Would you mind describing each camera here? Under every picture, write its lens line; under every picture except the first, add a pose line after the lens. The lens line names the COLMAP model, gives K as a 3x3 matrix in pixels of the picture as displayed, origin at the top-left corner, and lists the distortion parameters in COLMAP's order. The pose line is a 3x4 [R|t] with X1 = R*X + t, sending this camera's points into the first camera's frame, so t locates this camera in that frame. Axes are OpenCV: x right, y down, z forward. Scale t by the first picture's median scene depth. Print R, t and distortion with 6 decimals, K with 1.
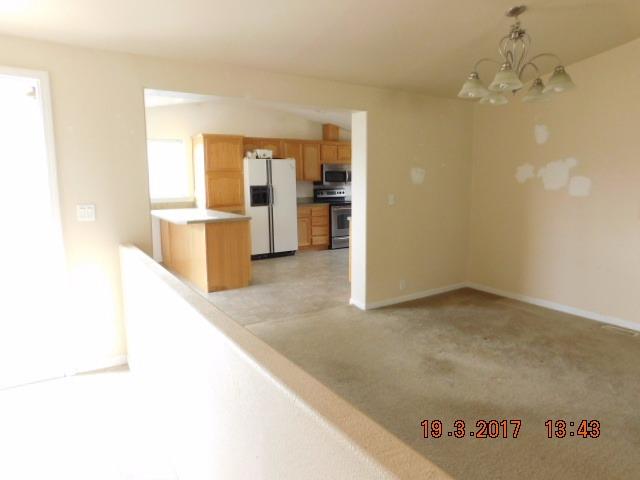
lens RADIAL K [[428.8, 0, 321.2], [0, 428.8, 238.0], [0, 0, 1]] dist [-0.031033, -0.001100]
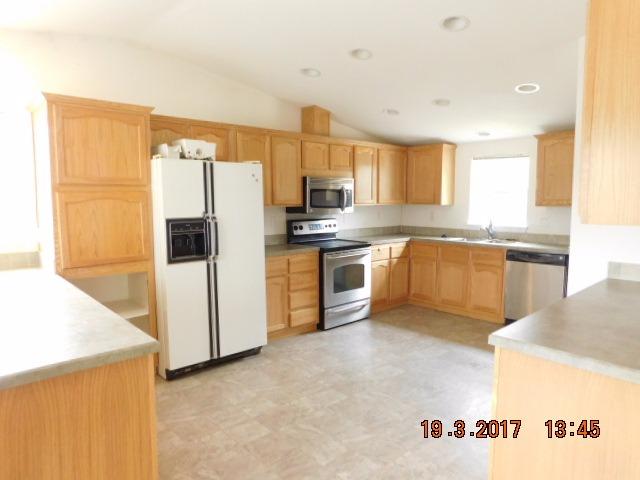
lens RADIAL K [[428.8, 0, 317.7], [0, 428.8, 240.5], [0, 0, 1]] dist [-0.031033, -0.001100]
pose [[0.988133, -0.007291, 0.153431, -0.070123], [0.013595, 0.999104, -0.040078, -0.070739], [-0.153001, 0.041688, 0.987346, 0.482064]]
